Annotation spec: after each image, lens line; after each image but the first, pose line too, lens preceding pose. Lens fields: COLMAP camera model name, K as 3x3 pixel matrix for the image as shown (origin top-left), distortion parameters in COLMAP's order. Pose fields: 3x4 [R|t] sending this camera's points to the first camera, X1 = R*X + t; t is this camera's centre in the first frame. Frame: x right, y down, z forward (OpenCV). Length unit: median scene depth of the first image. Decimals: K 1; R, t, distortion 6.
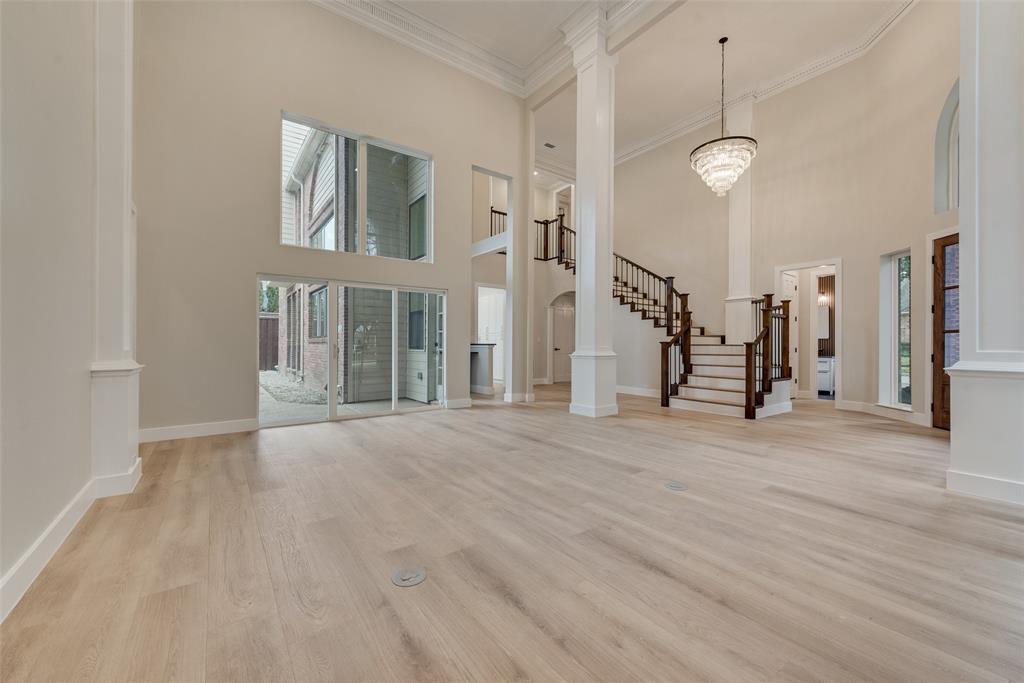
lens RADIAL K [[408.5, 0, 512.0], [0, 408.5, 341.5], [0, 0, 1]] dist [0.017690, -0.000076]
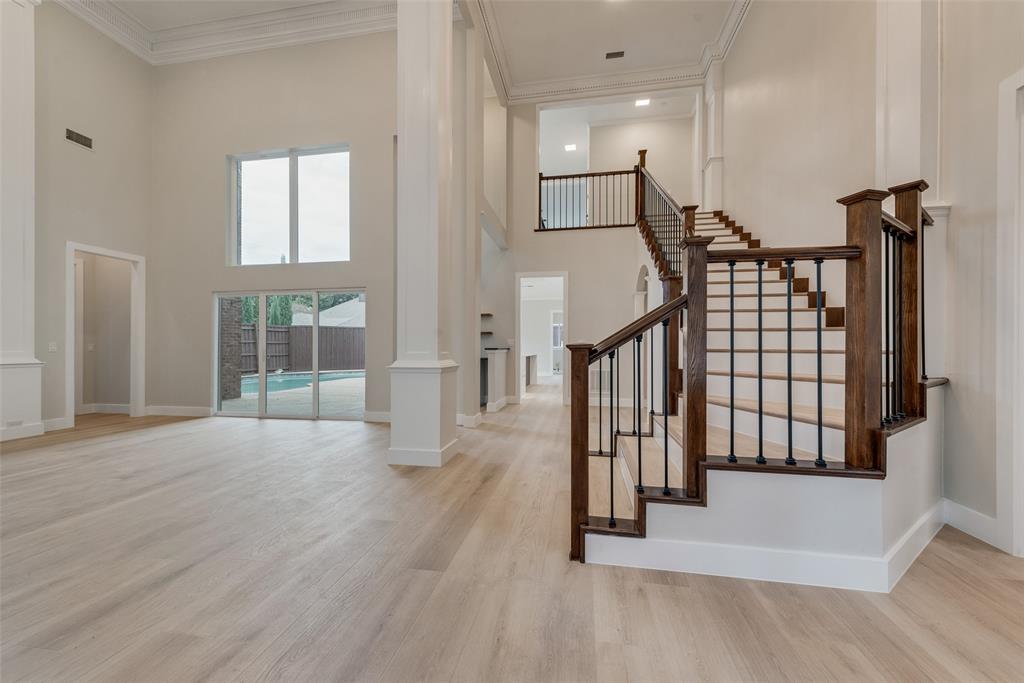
lens RADIAL K [[408.5, 0, 512.0], [0, 408.5, 341.5], [0, 0, 1]] dist [0.017690, -0.000076]
pose [[0.673942, -0.009110, -0.738728, 0.559701], [0.007703, 0.999956, -0.005304, -0.002367], [0.738744, -0.002116, 0.673983, 0.485413]]
